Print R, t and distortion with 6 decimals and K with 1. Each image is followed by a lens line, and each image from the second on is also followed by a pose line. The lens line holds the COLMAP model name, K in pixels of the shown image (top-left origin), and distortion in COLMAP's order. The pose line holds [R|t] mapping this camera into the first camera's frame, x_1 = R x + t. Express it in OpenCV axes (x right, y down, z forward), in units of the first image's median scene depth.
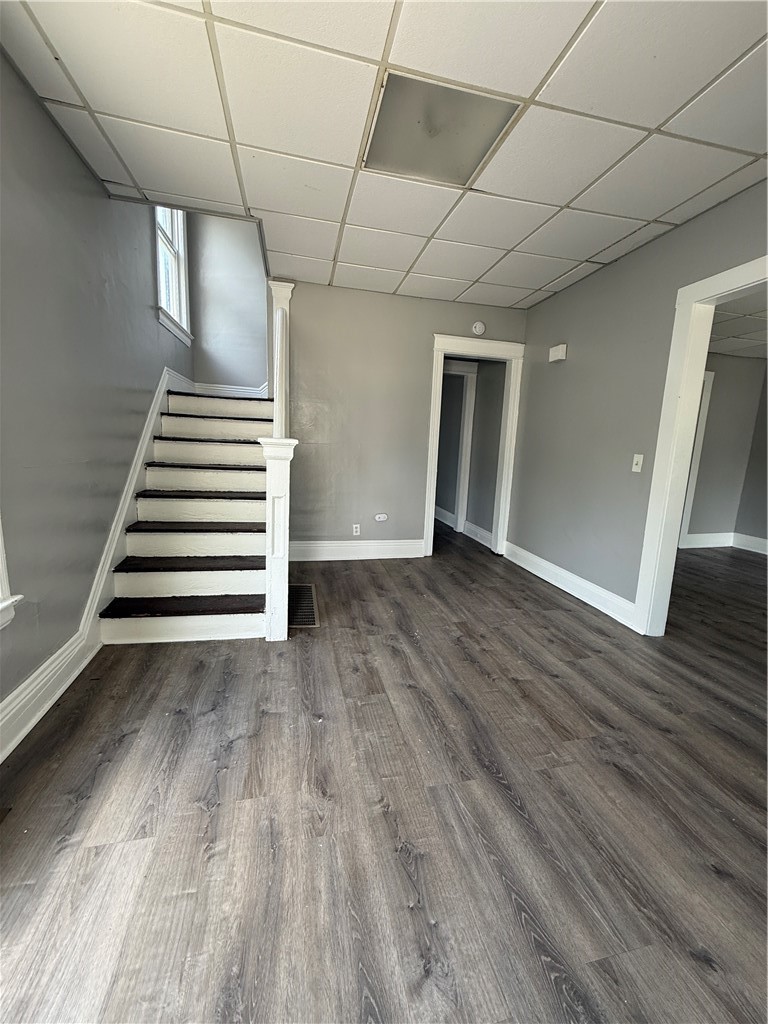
lens RADIAL K [[407.9, 0, 383.9], [0, 407.9, 508.2], [0, 0, 1]] dist [0.001133, 0.000023]
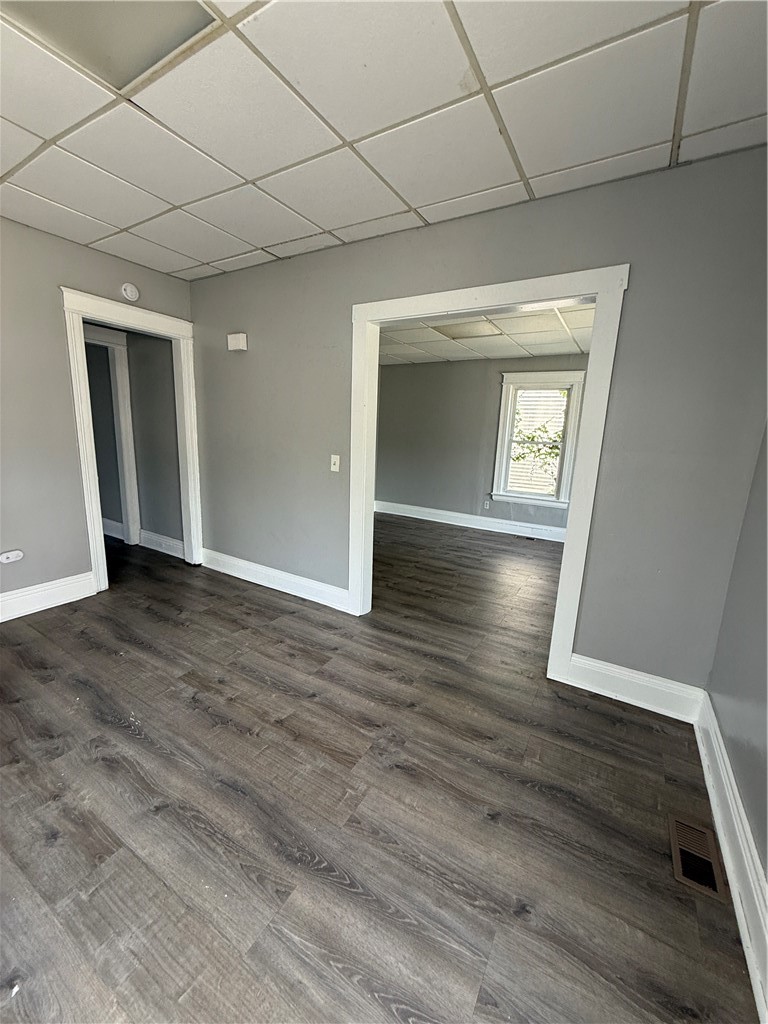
lens RADIAL K [[407.9, 0, 385.3], [0, 407.9, 509.2], [0, 0, 1]] dist [0.001133, 0.000023]
pose [[0.691733, -0.148422, 0.706736, -0.081625], [0.104260, 0.988924, 0.105637, -0.111791], [-0.714587, 0.000612, 0.699546, 0.189665]]
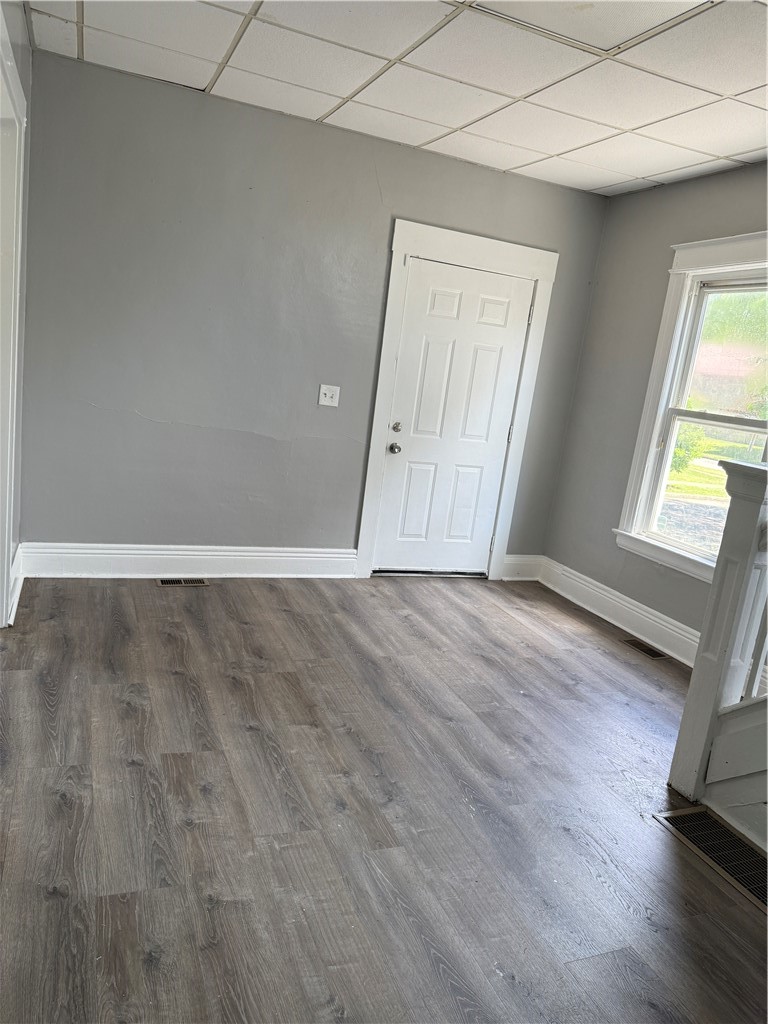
lens RADIAL K [[729.2, 0, 384.0], [0, 729.2, 514.1], [0, 0, 1]] dist [0.023873, -0.017643]
pose [[-0.972685, -0.131612, -0.191211, 0.477747], [-0.191602, 0.920228, 0.341277, -0.370045], [0.131041, 0.368591, -0.920309, 1.982697]]
